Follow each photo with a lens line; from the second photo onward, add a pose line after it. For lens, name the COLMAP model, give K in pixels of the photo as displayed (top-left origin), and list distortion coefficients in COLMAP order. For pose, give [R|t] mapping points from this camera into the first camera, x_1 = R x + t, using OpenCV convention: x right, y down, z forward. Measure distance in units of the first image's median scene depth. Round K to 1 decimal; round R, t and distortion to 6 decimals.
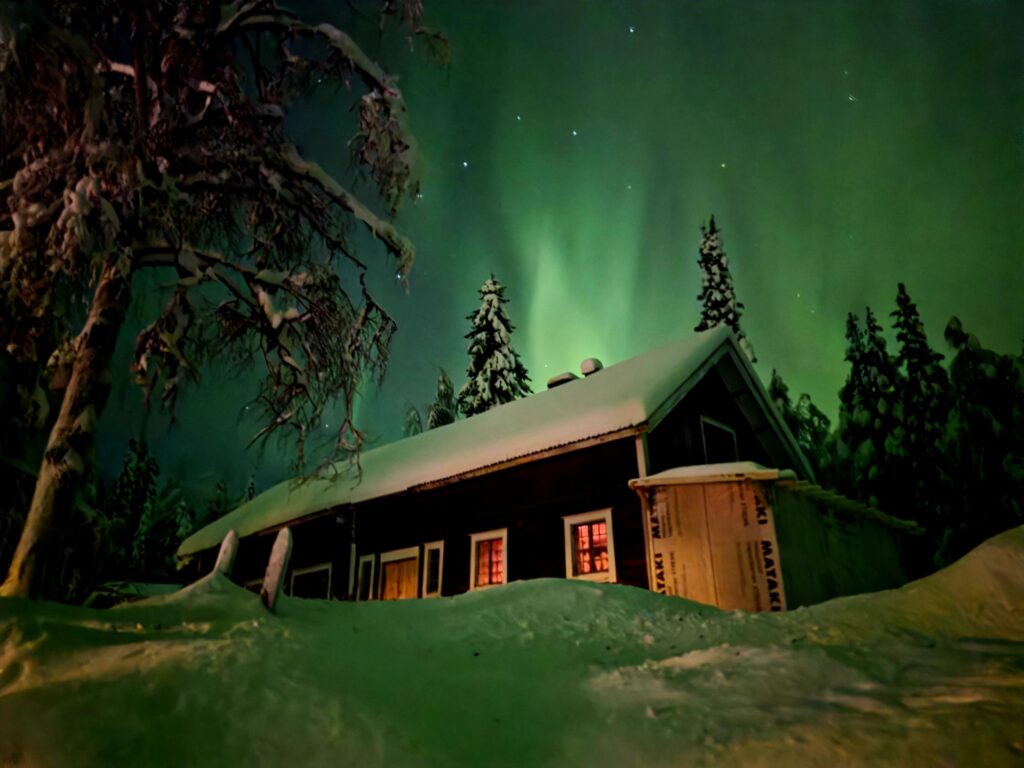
lens RADIAL K [[693.8, 0, 512.0], [0, 693.8, 384.0], [0, 0, 1]] dist [0.085367, -0.067032]
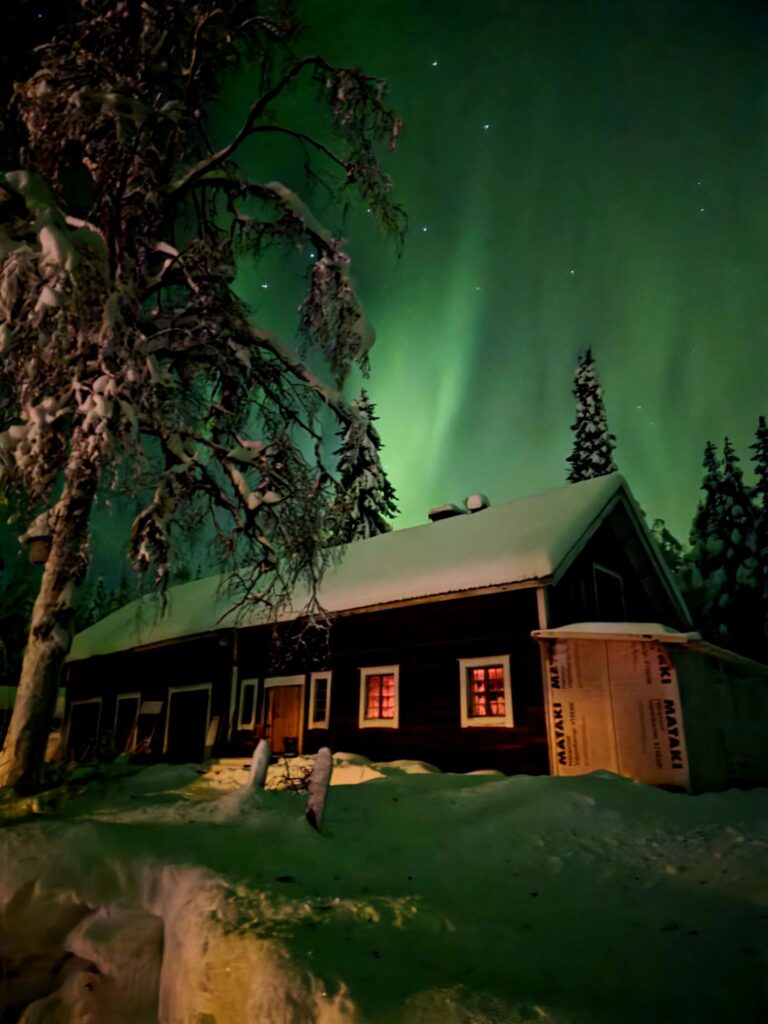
lens RADIAL K [[693.8, 0, 368.7], [0, 693.8, 511.8], [0, 0, 1]] dist [0.085367, -0.067032]
pose [[0.998714, 0.040825, 0.030064, -0.104230], [-0.042085, 0.998208, 0.042541, -0.067141], [-0.028273, -0.043752, 0.998642, -0.011995]]
